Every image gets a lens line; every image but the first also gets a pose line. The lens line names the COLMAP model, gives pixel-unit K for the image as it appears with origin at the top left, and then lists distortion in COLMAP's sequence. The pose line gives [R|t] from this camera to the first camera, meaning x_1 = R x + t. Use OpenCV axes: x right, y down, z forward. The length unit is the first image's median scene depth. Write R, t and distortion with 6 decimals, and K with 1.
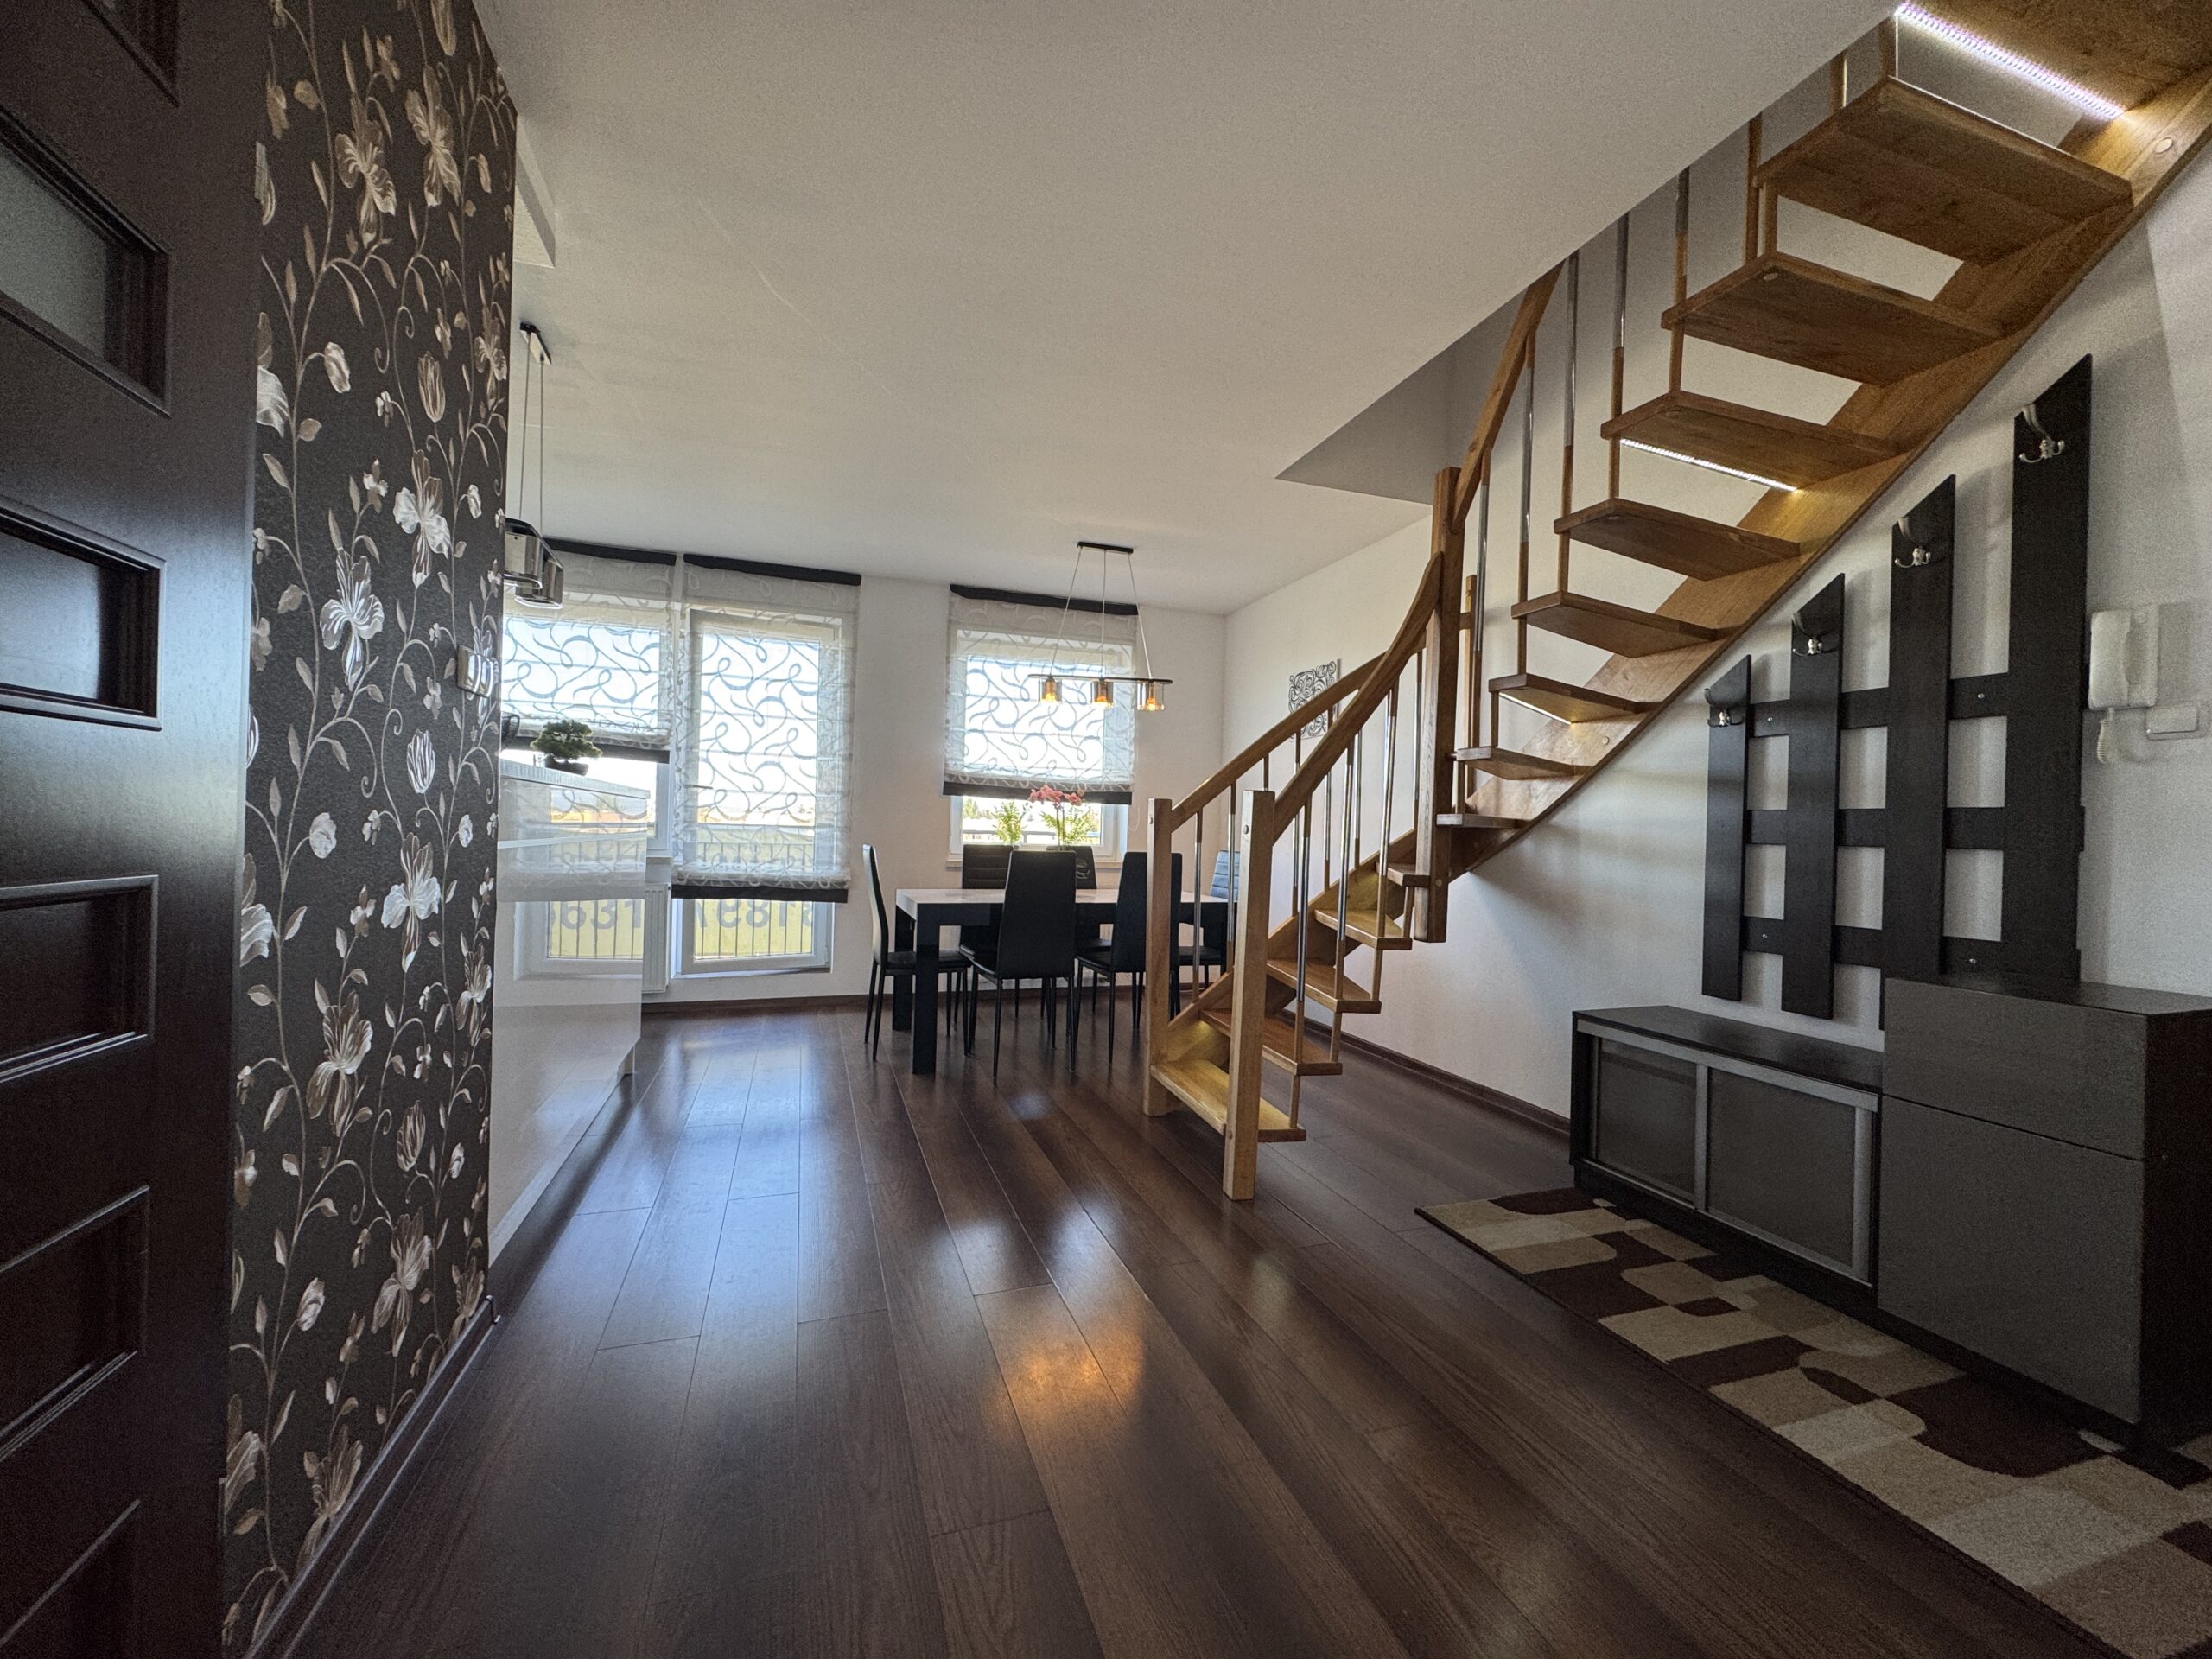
lens RADIAL K [[877.4, 0, 1105.6], [0, 877.4, 825.4], [0, 0, 1]] dist [-0.001555, 0.000057]
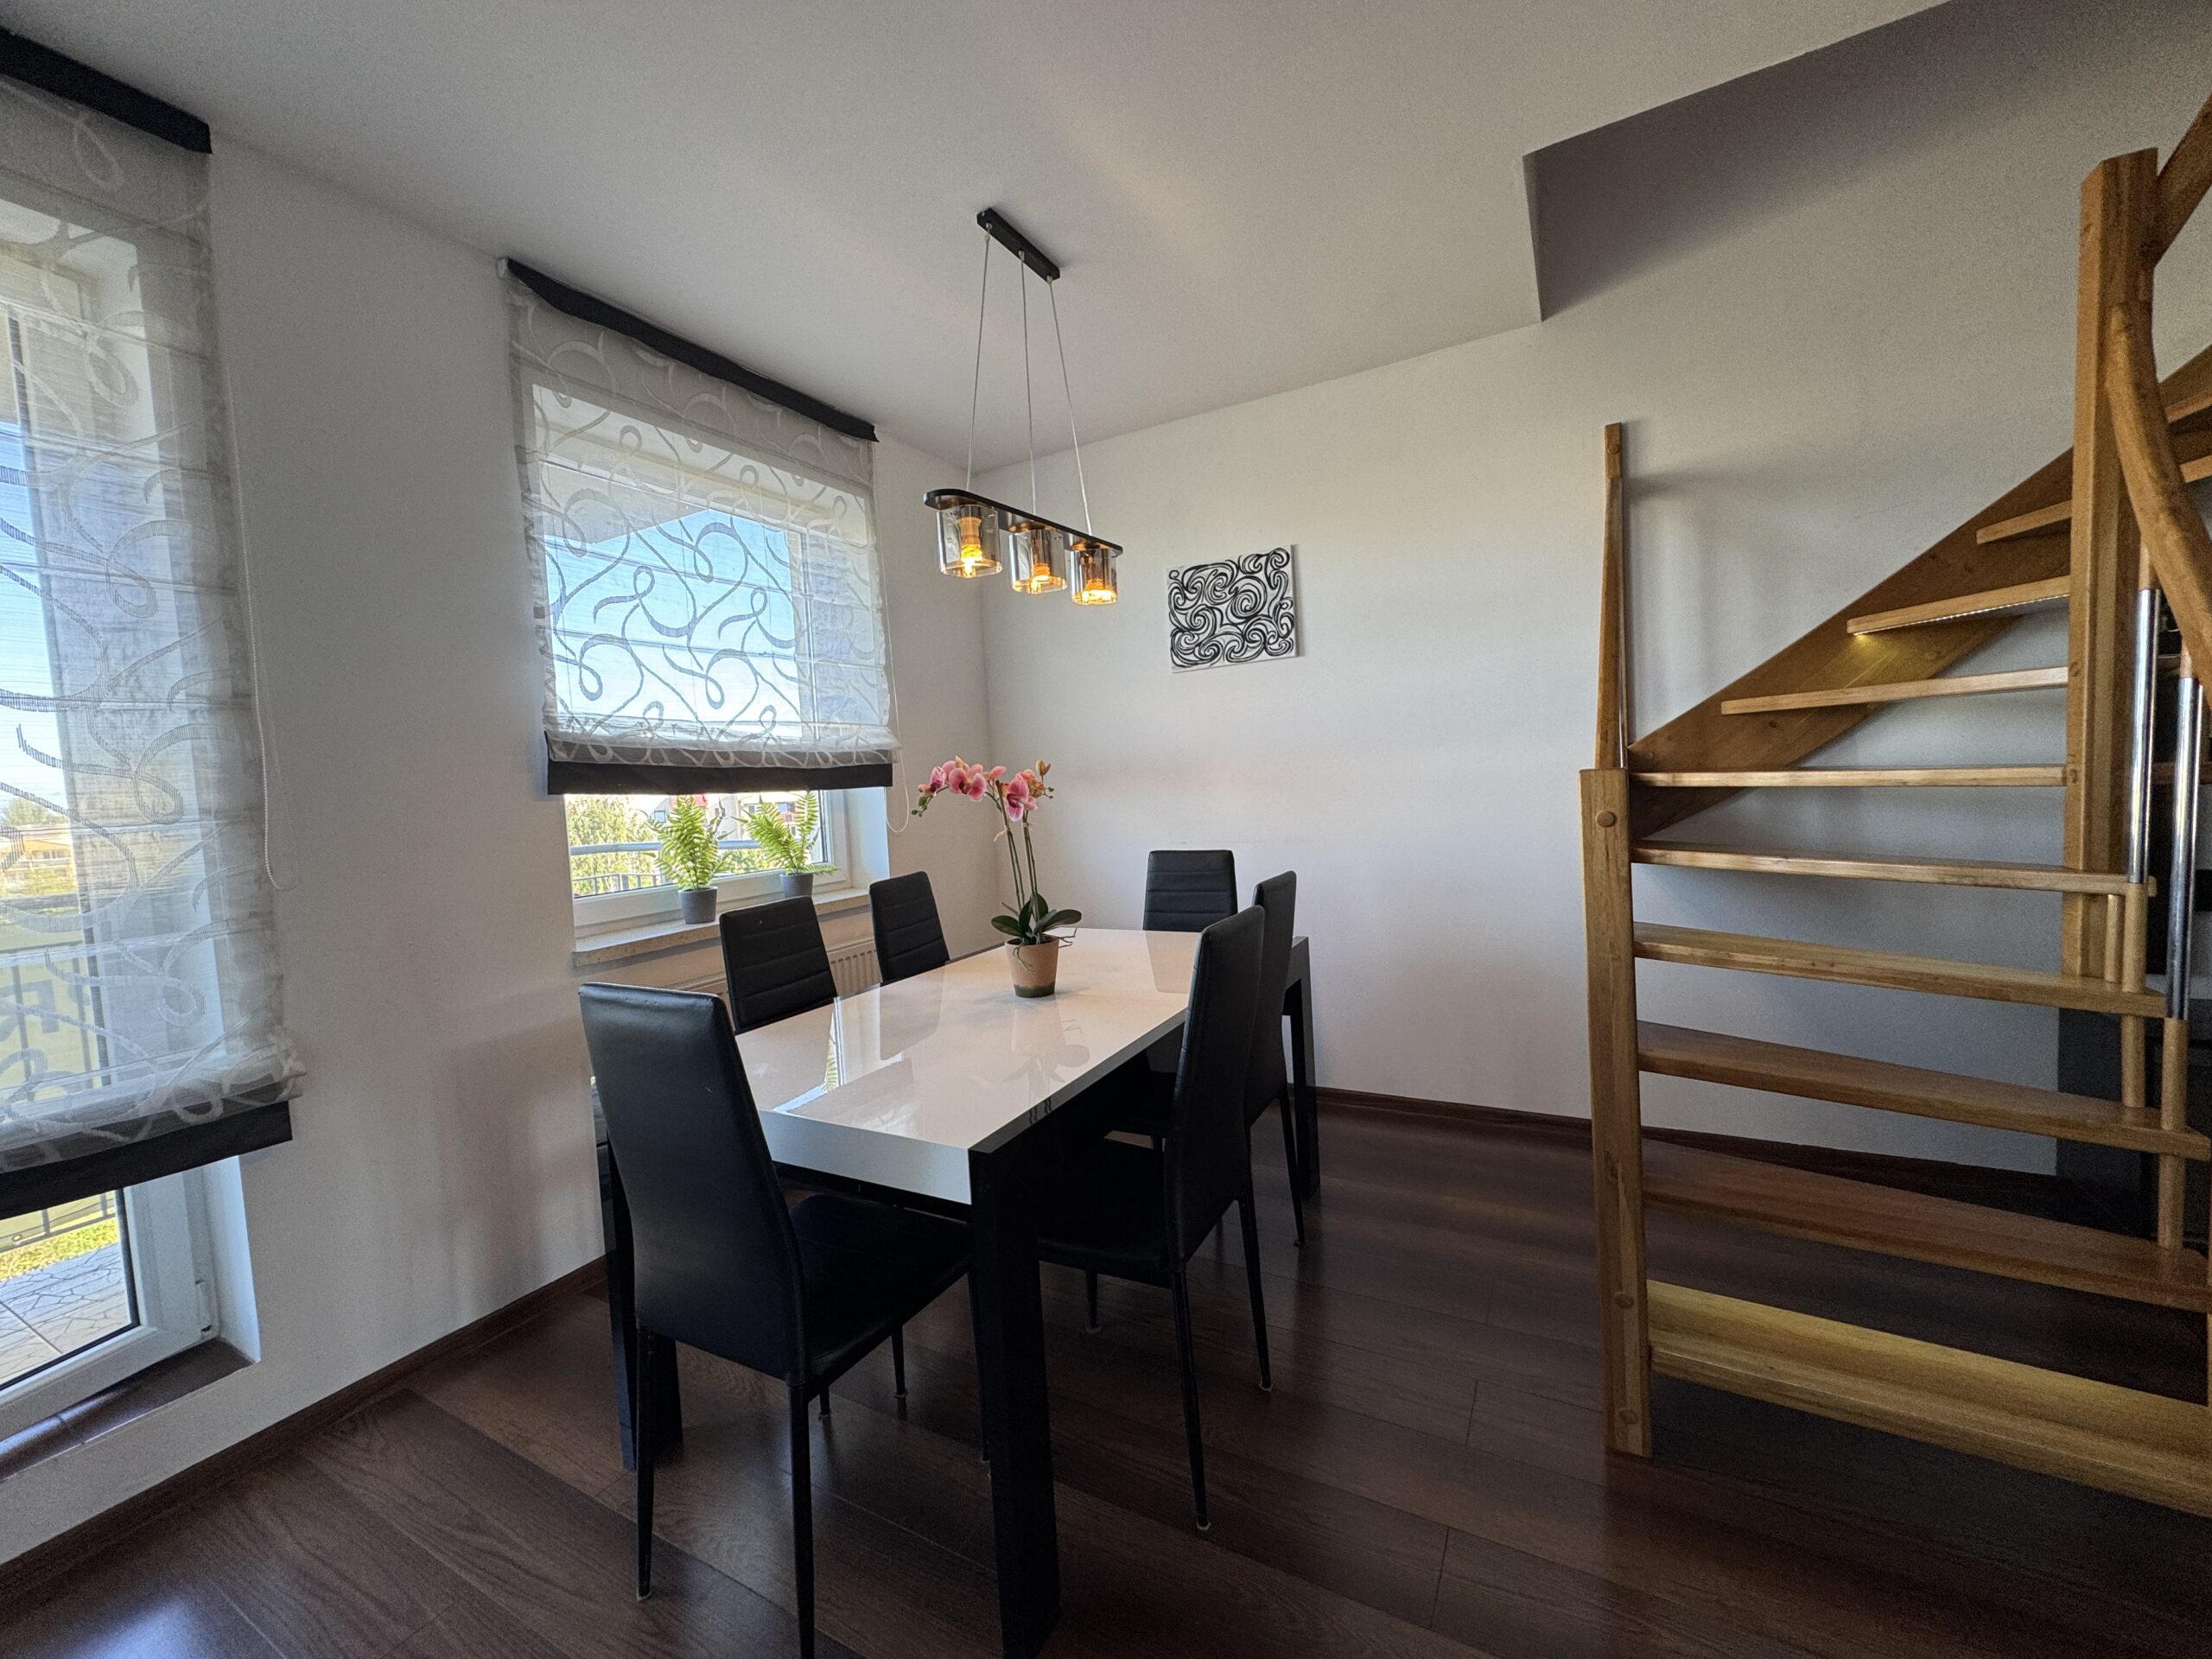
lens RADIAL K [[877.4, 0, 1105.6], [0, 877.4, 825.4], [0, 0, 1]] dist [-0.001555, 0.000057]
pose [[0.737120, -0.101926, 0.668031, -0.287775], [0.069866, 0.994757, 0.074686, -0.035596], [-0.672141, -0.008380, 0.740376, 0.566982]]
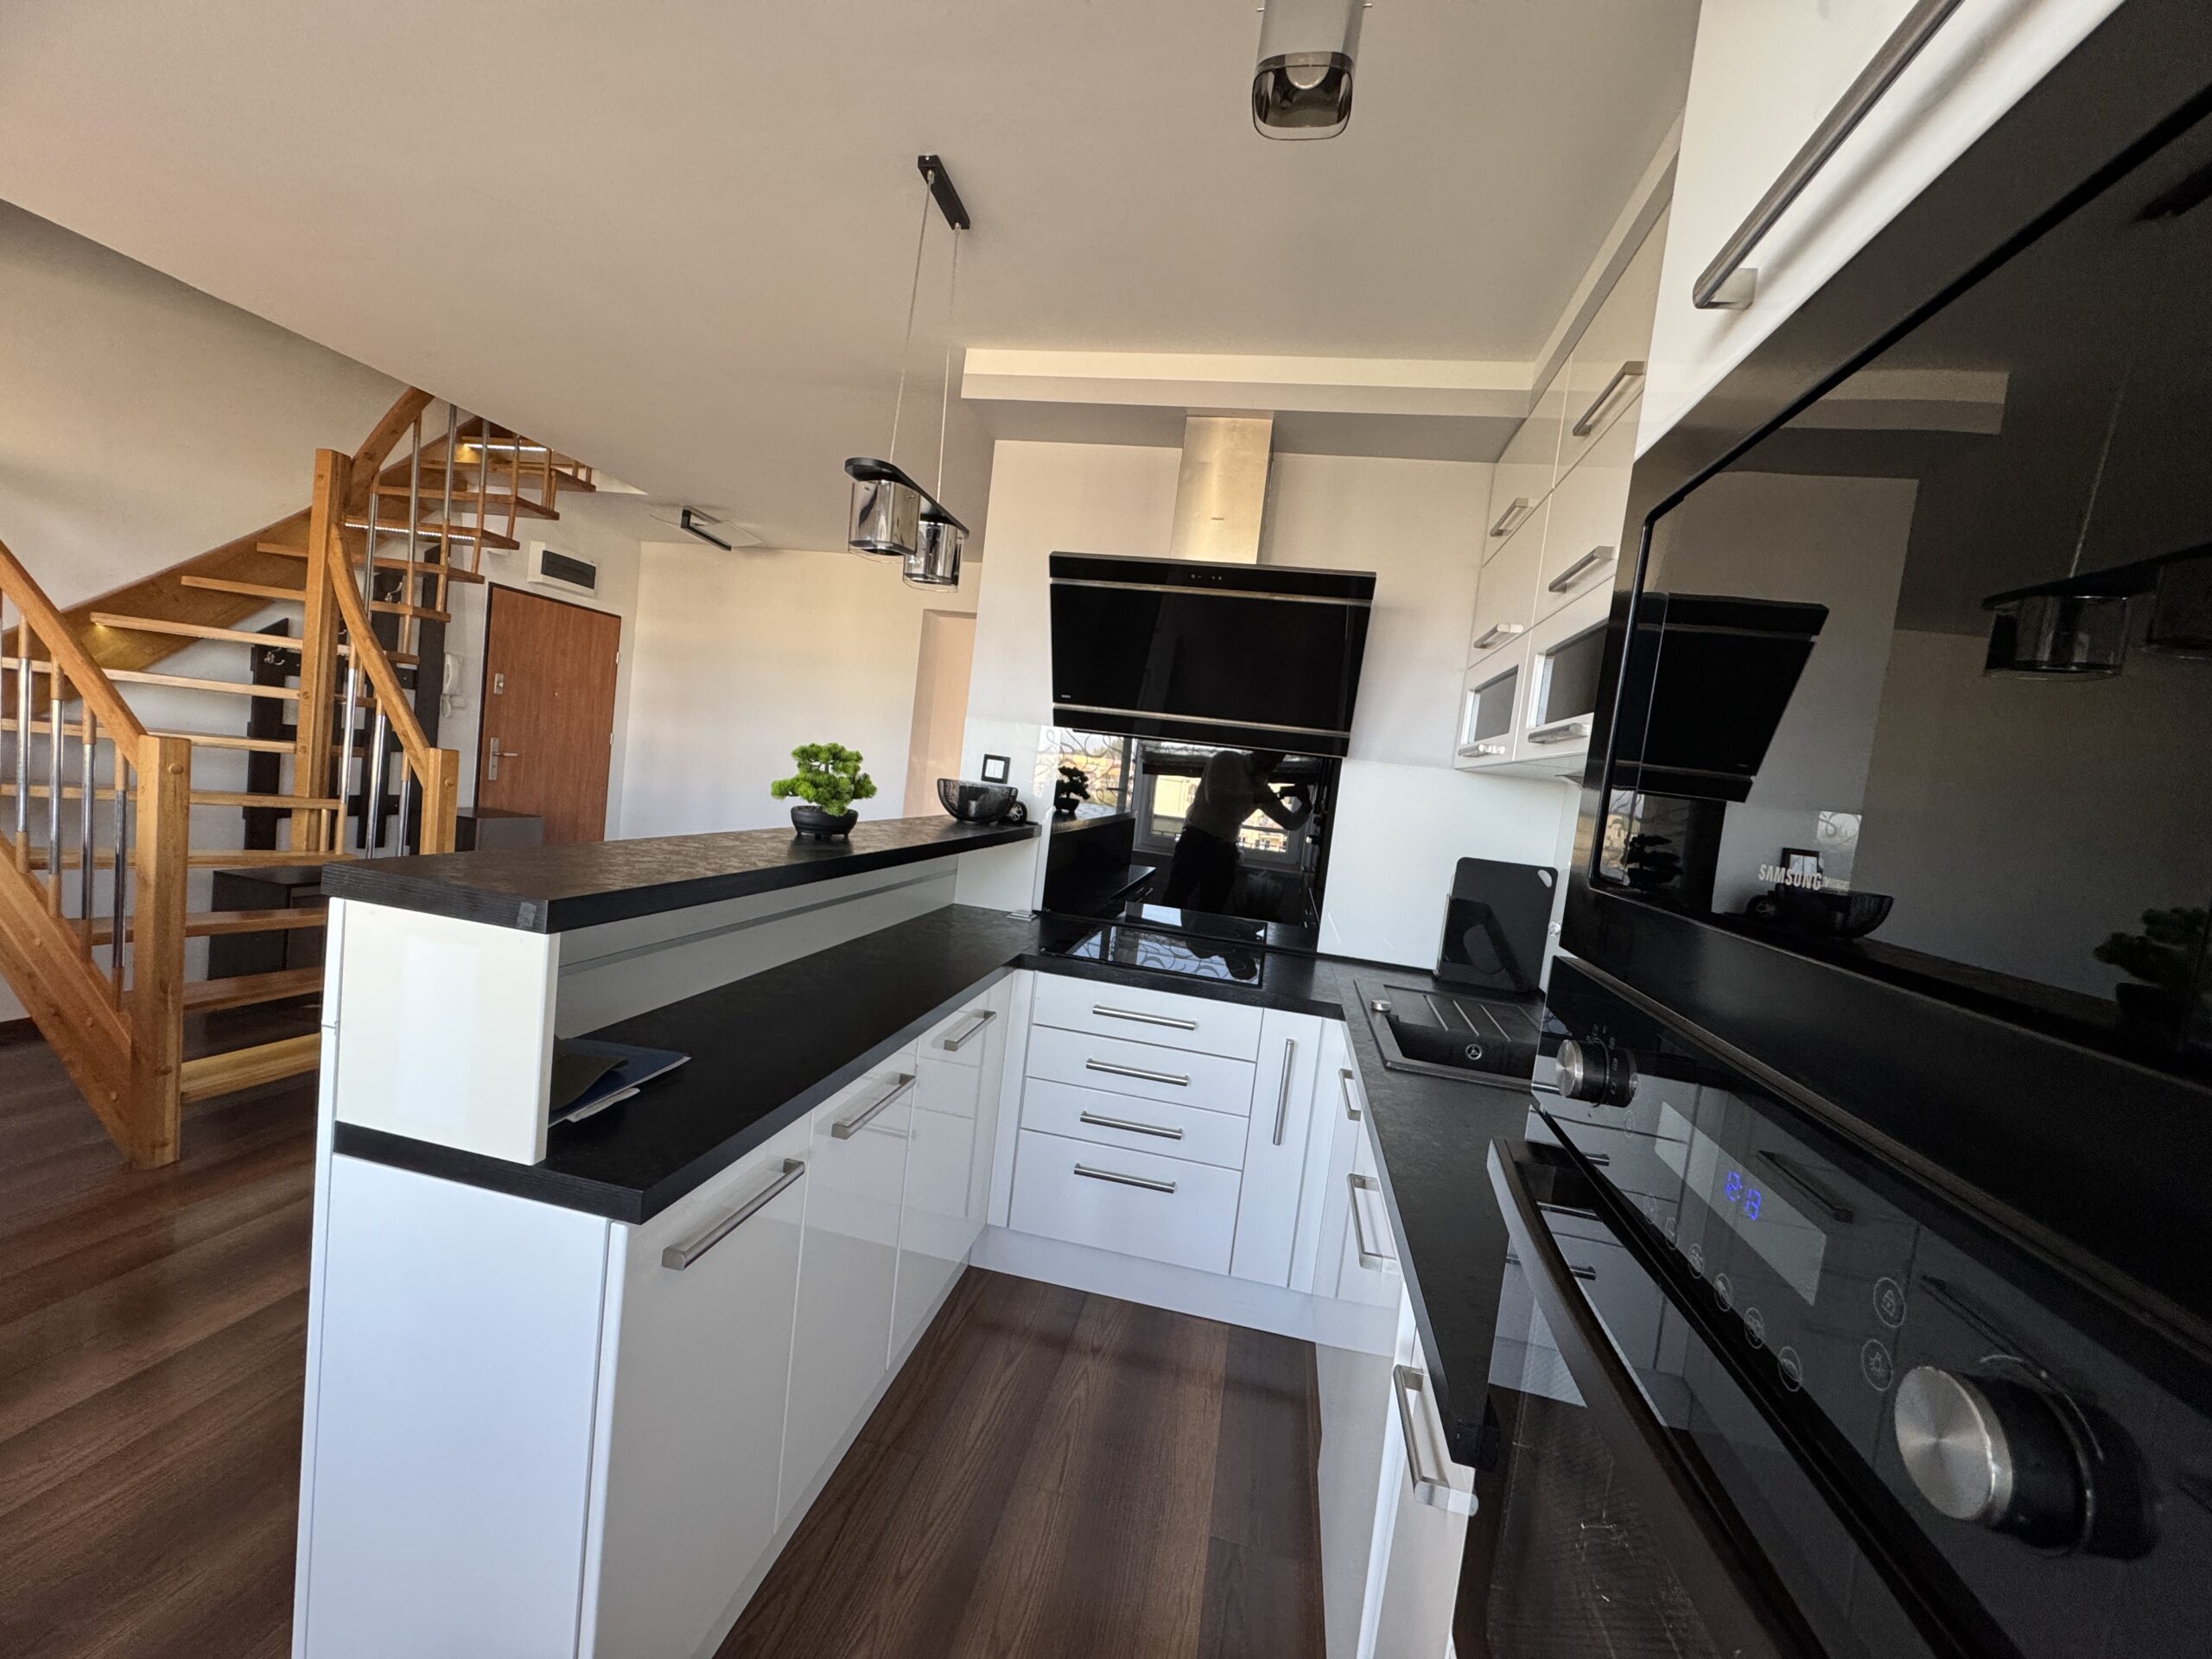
lens RADIAL K [[877.4, 0, 1105.6], [0, 877.4, 825.4], [0, 0, 1]] dist [-0.001555, 0.000057]
pose [[-0.852190, -0.155839, 0.499486, -0.635766], [-0.137155, 0.987768, 0.074177, -0.078077], [-0.504936, -0.005295, -0.863140, 0.827479]]
